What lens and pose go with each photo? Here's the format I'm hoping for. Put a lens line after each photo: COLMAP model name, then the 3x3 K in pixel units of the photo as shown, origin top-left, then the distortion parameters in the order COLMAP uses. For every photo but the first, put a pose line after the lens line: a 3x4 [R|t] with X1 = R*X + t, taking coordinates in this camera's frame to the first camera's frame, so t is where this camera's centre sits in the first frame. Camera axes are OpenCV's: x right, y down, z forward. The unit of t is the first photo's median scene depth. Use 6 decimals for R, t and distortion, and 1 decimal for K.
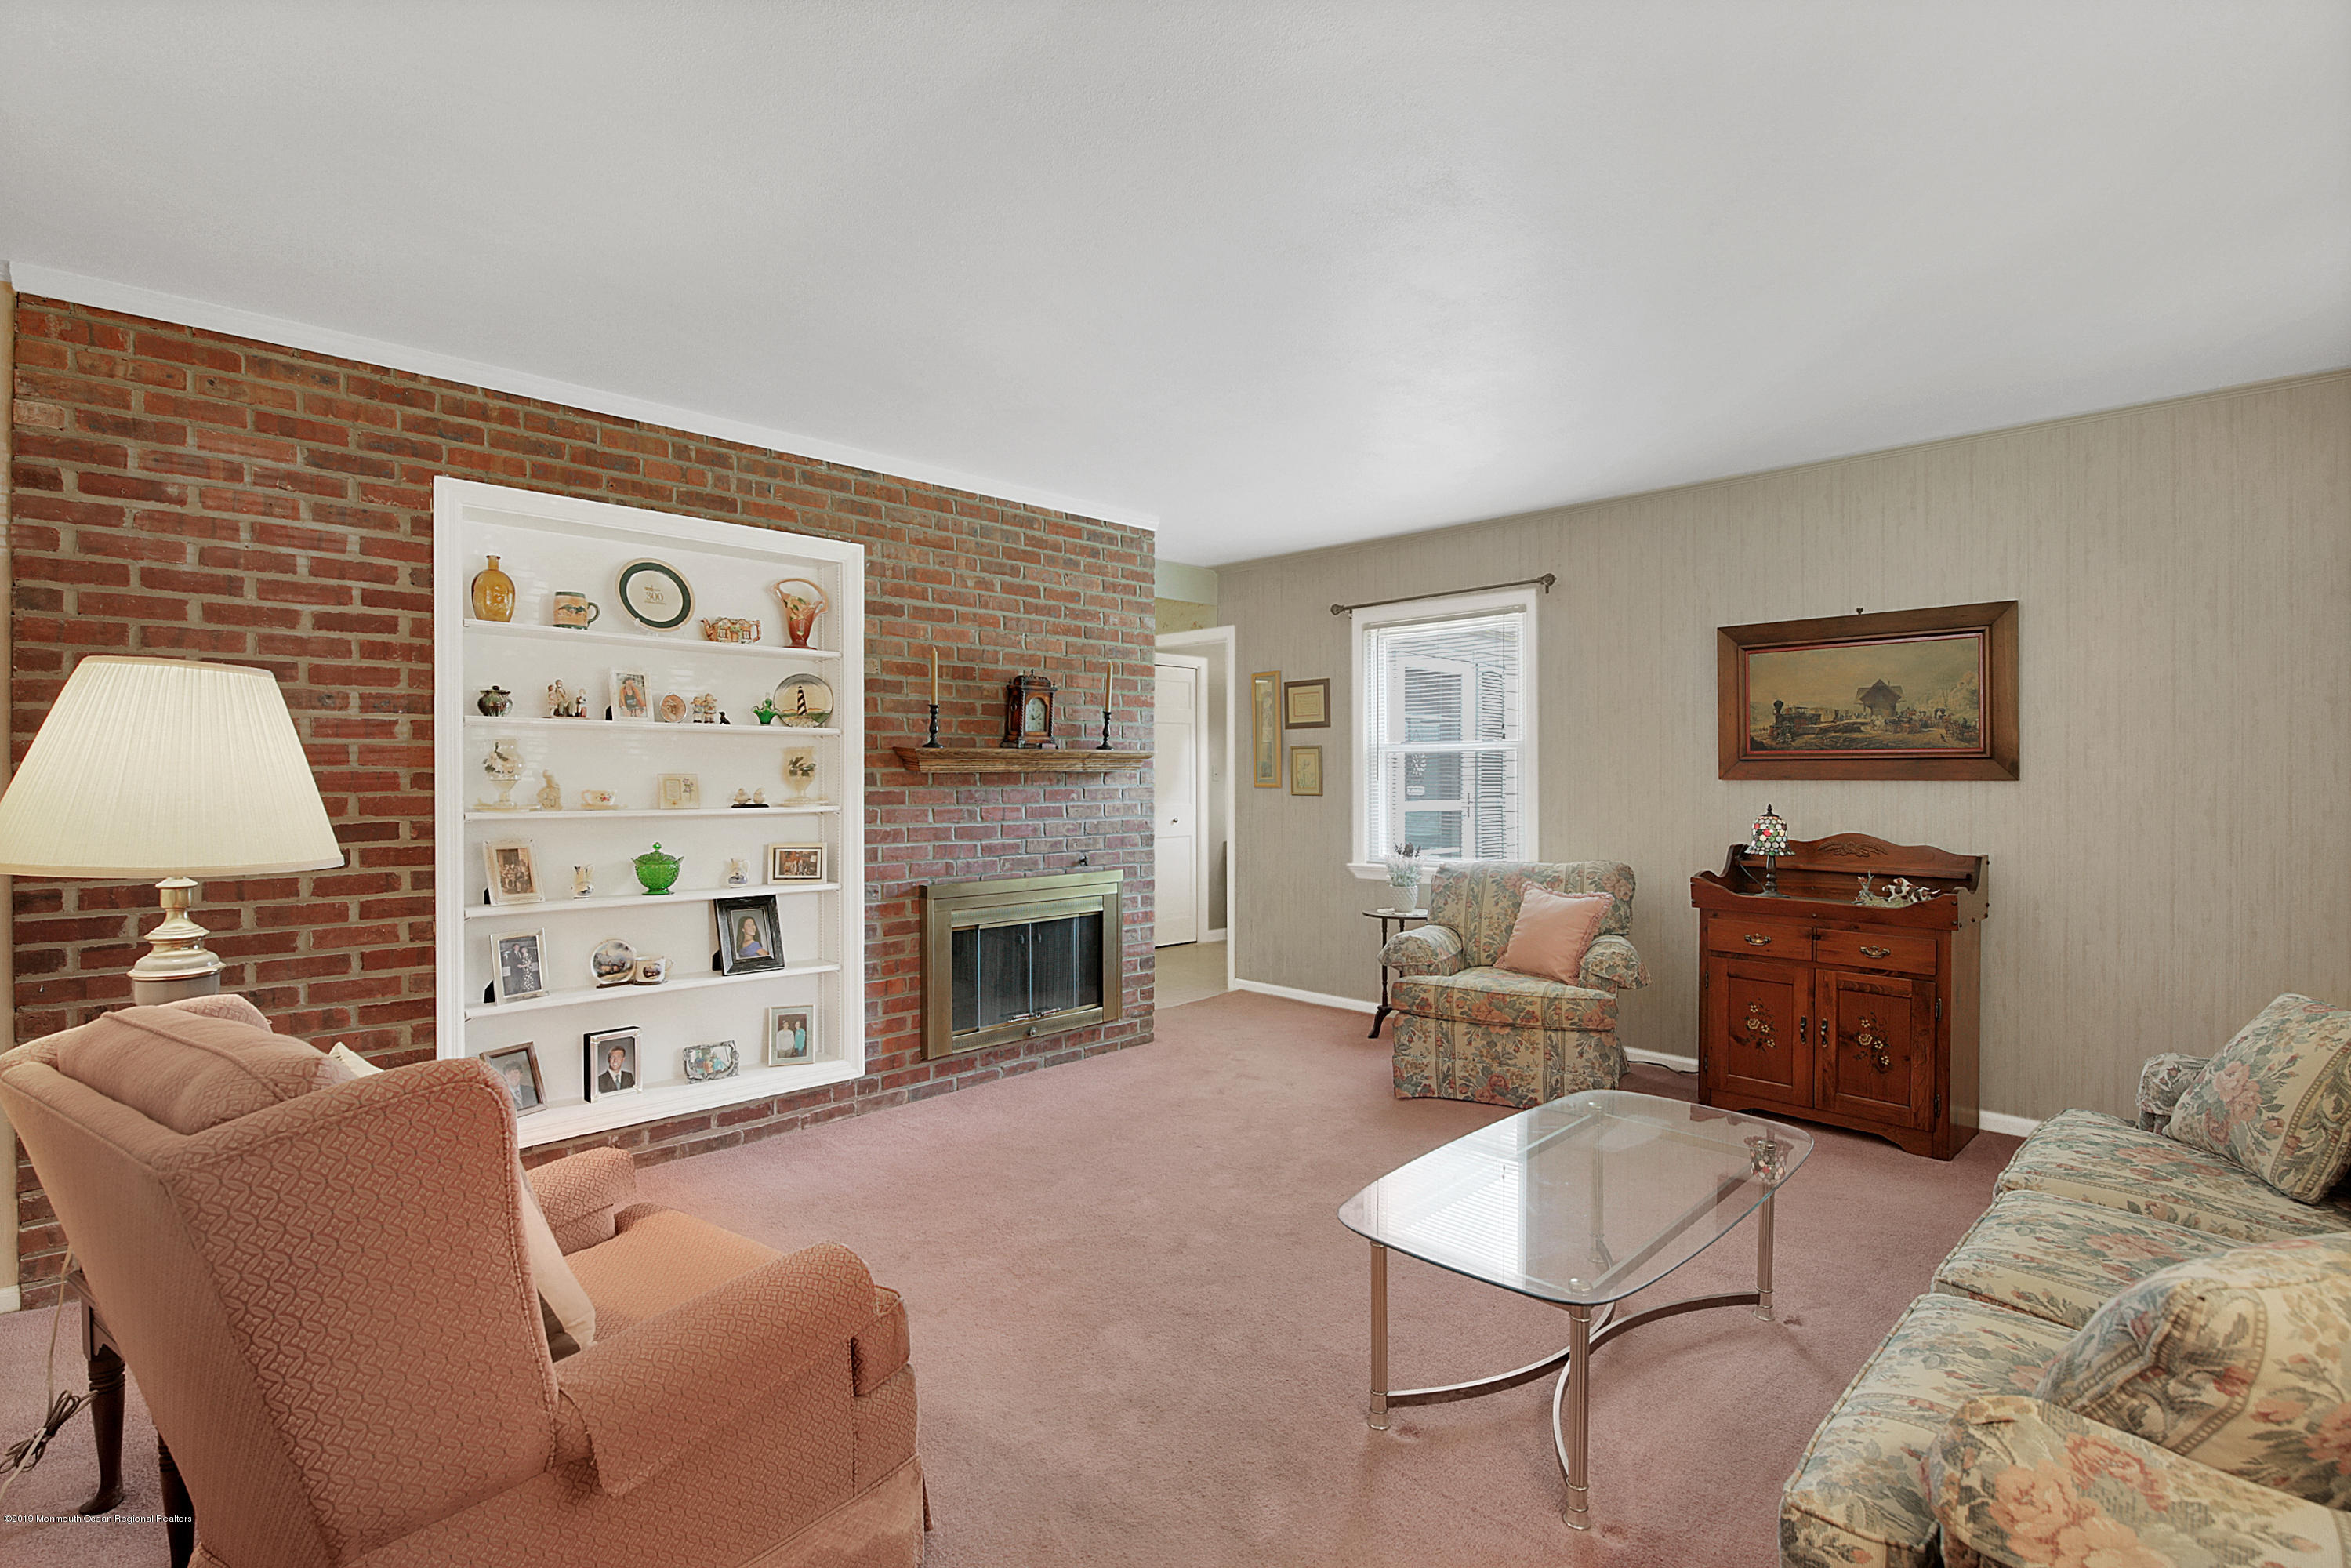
lens RADIAL K [[1091.2, 0, 1181.1], [0, 1091.2, 783.9], [0, 0, 1]] dist [-0.005265, -0.000315]
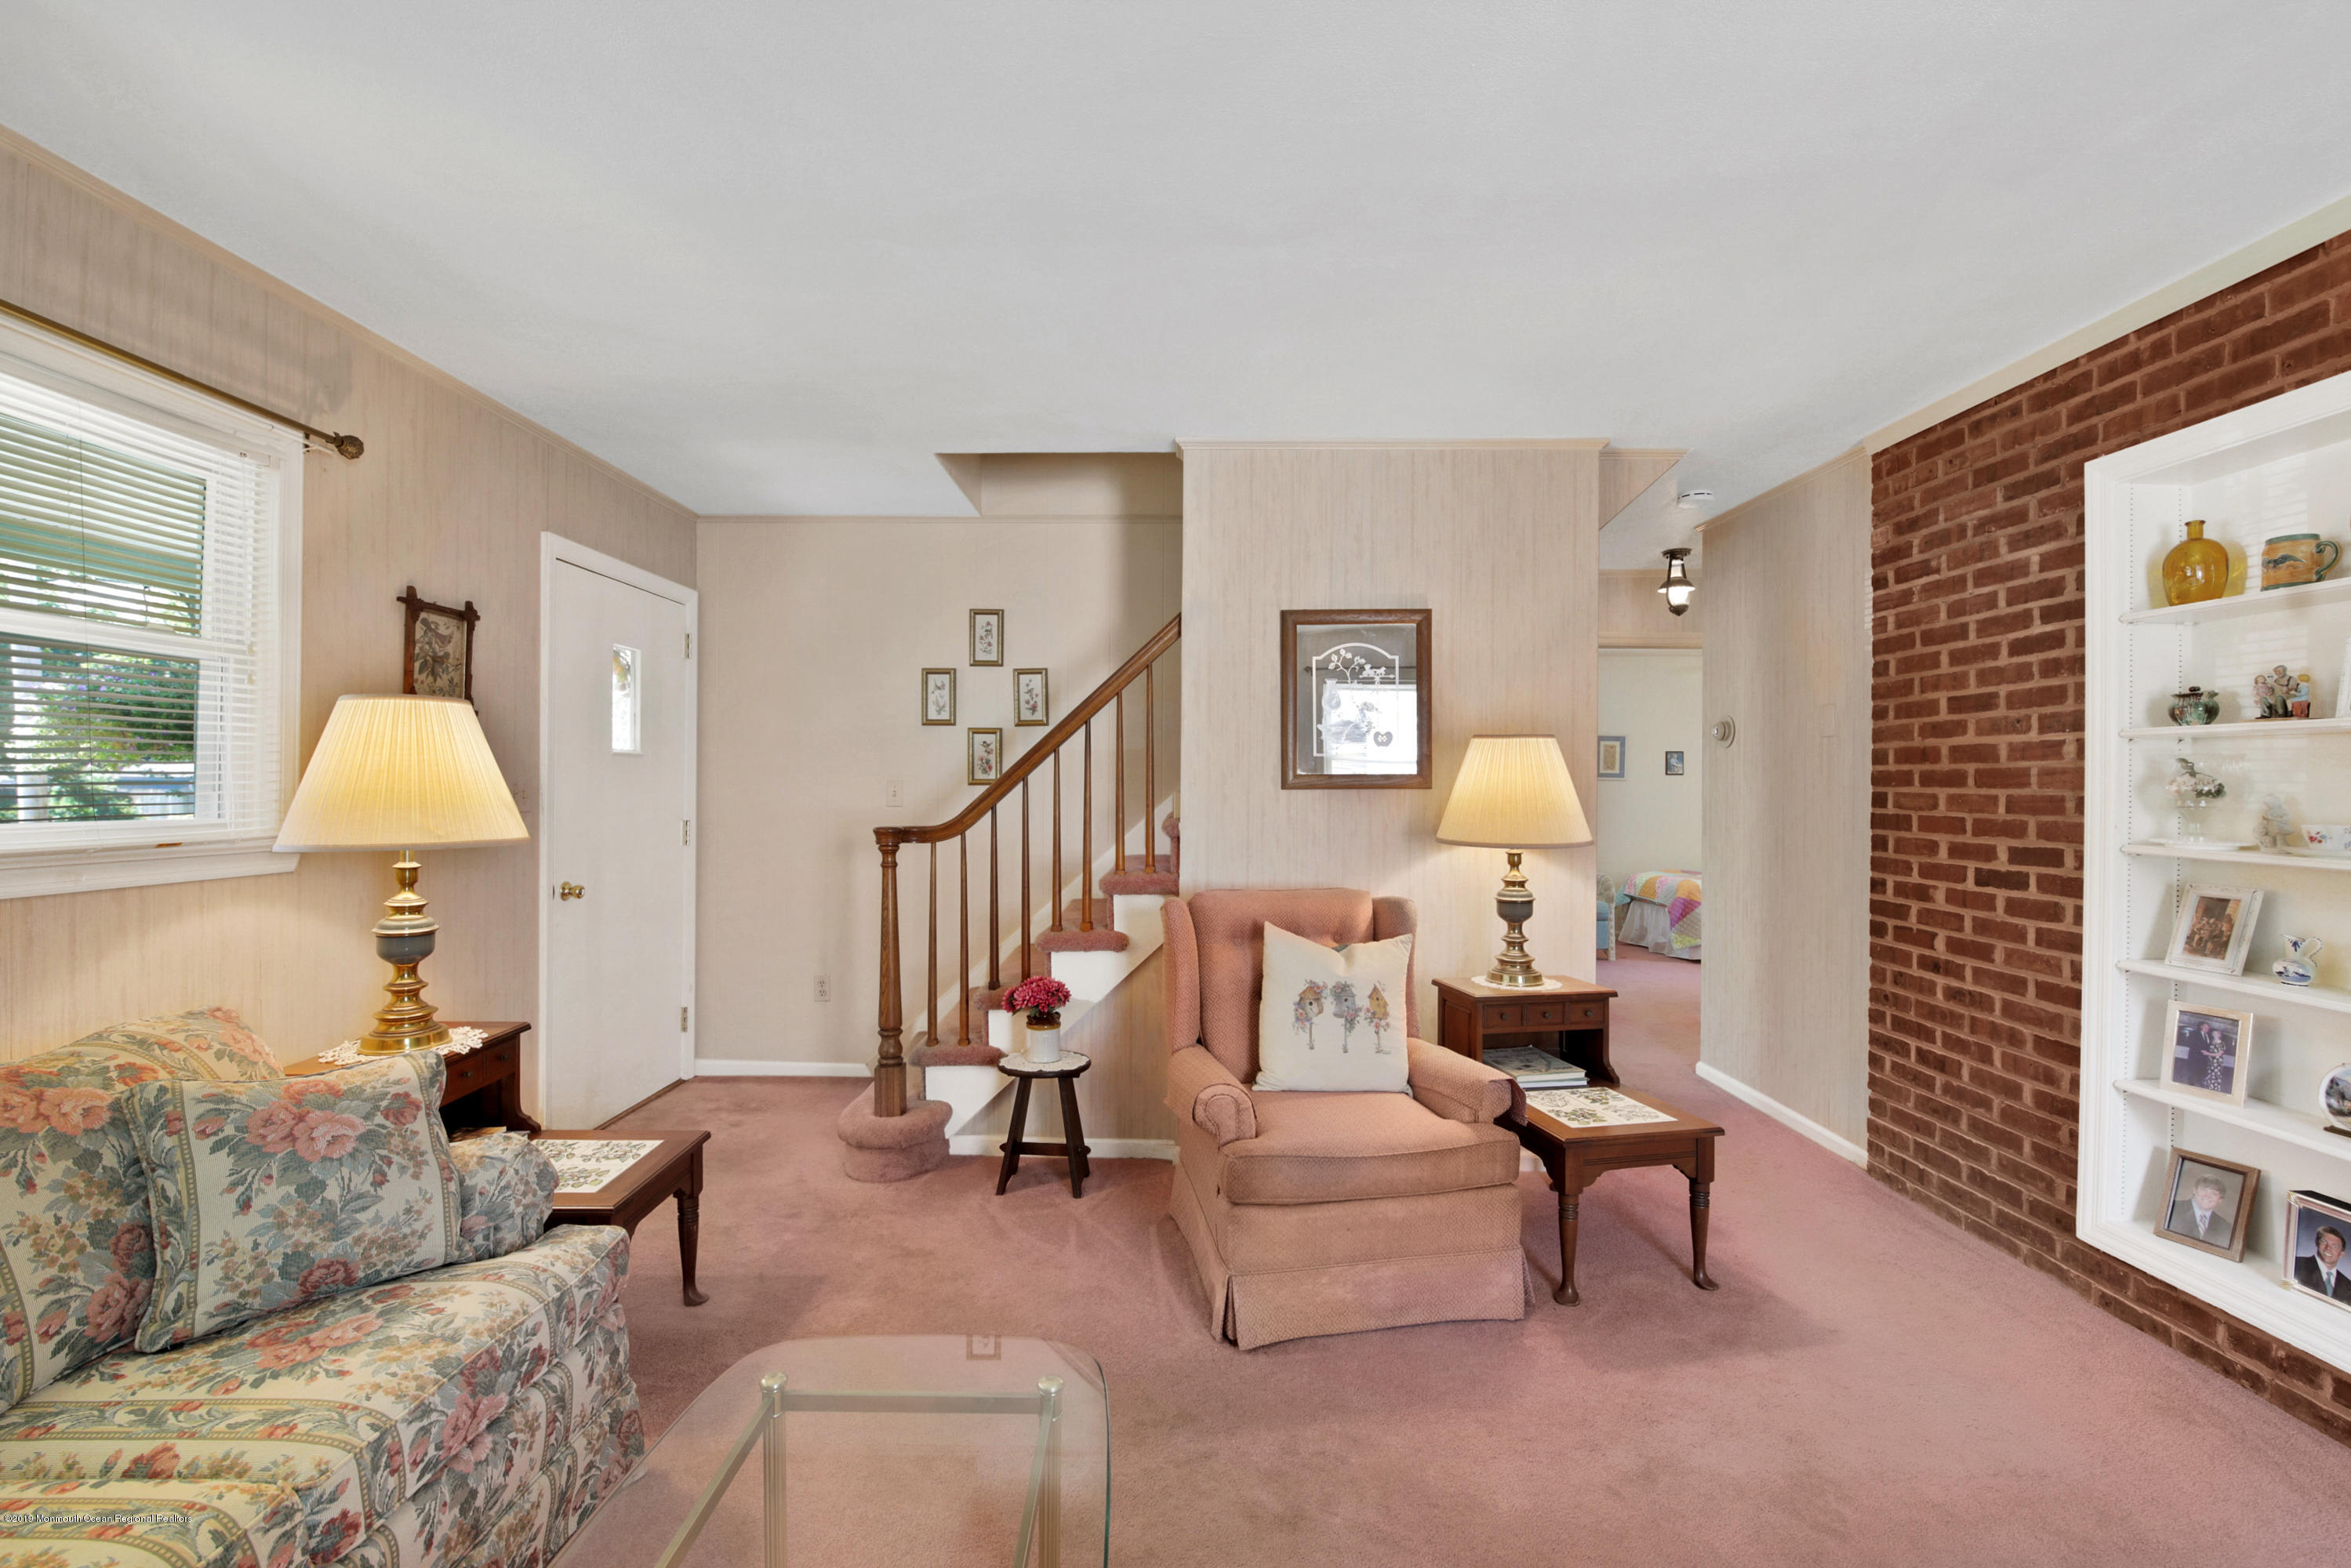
lens RADIAL K [[1058.1, 0, 1192.5], [0, 1058.1, 788.3], [0, 0, 1]] dist [-0.012255, -0.004841]
pose [[-0.698270, -0.001603, -0.715833, 0.448222], [-0.013647, 0.999846, 0.011074, -0.016902], [0.715705, 0.017501, -0.698184, 1.108315]]
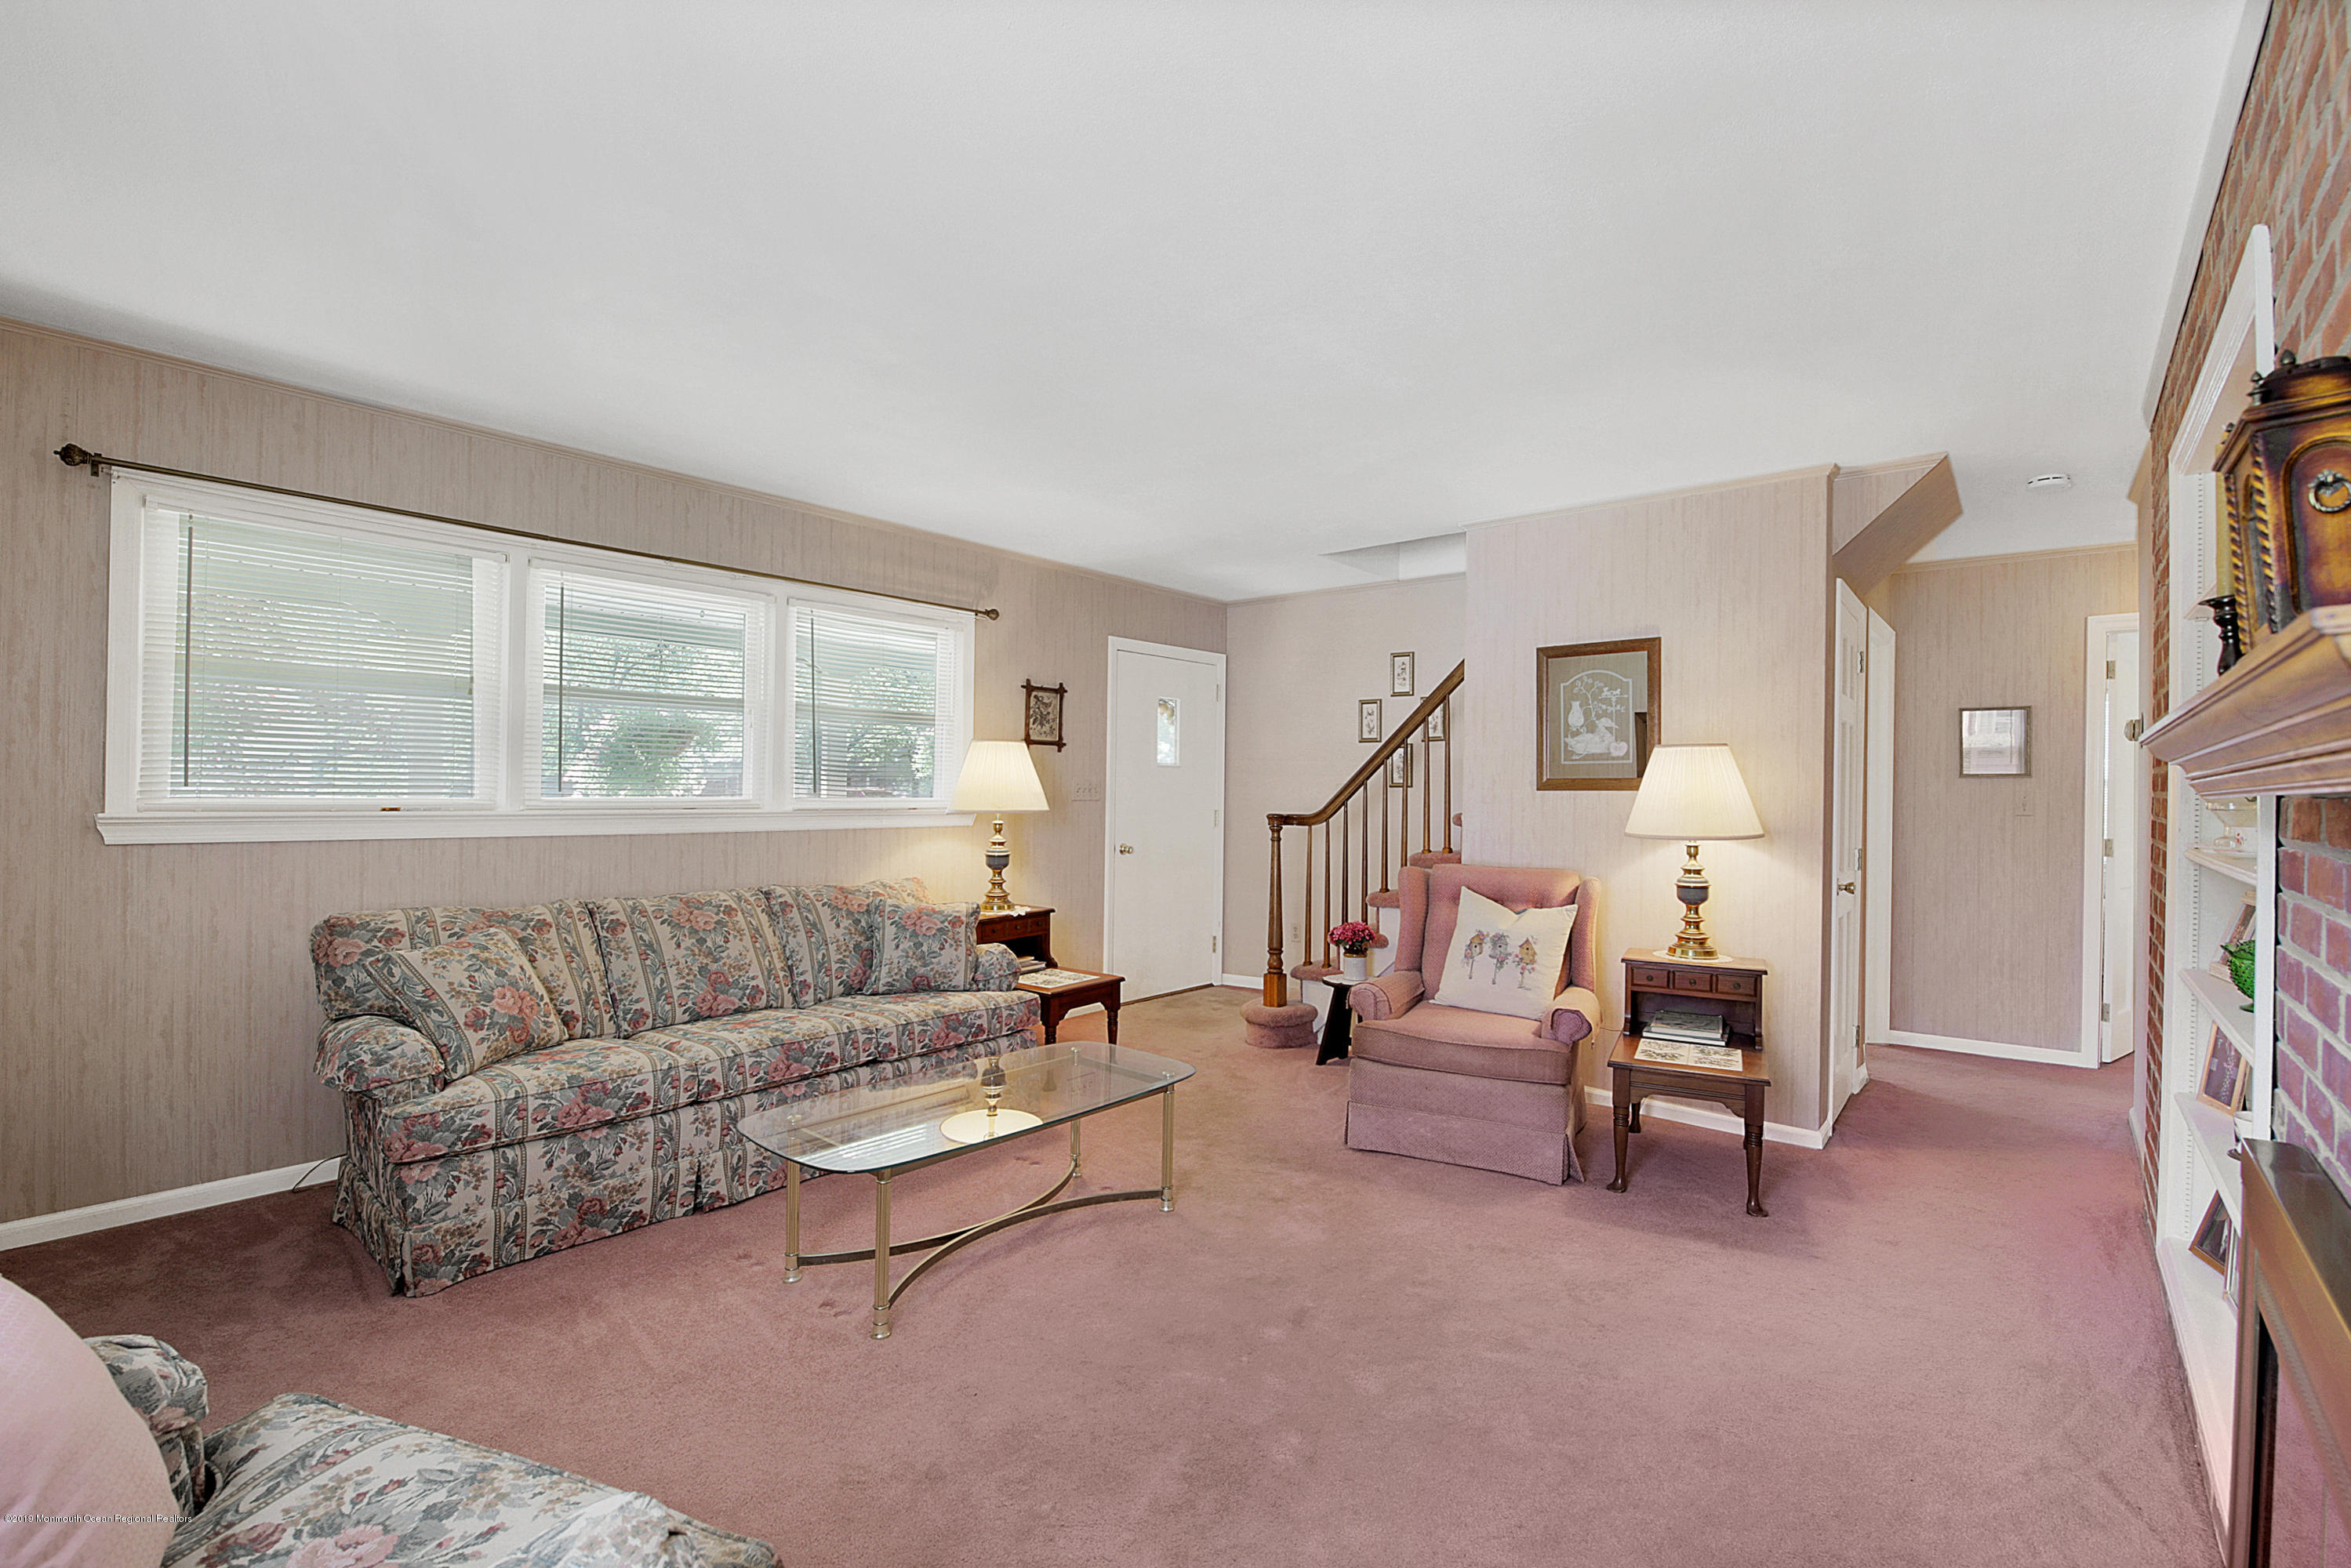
lens RADIAL K [[1058.1, 0, 1159.9], [0, 1058.1, 782.8], [0, 0, 1]] dist [-0.012255, -0.004841]
pose [[-0.995610, -0.013311, -0.092649, 0.199511], [-0.014092, 0.999870, 0.007783, -0.018206], [0.092533, 0.009054, -0.995668, 1.775985]]
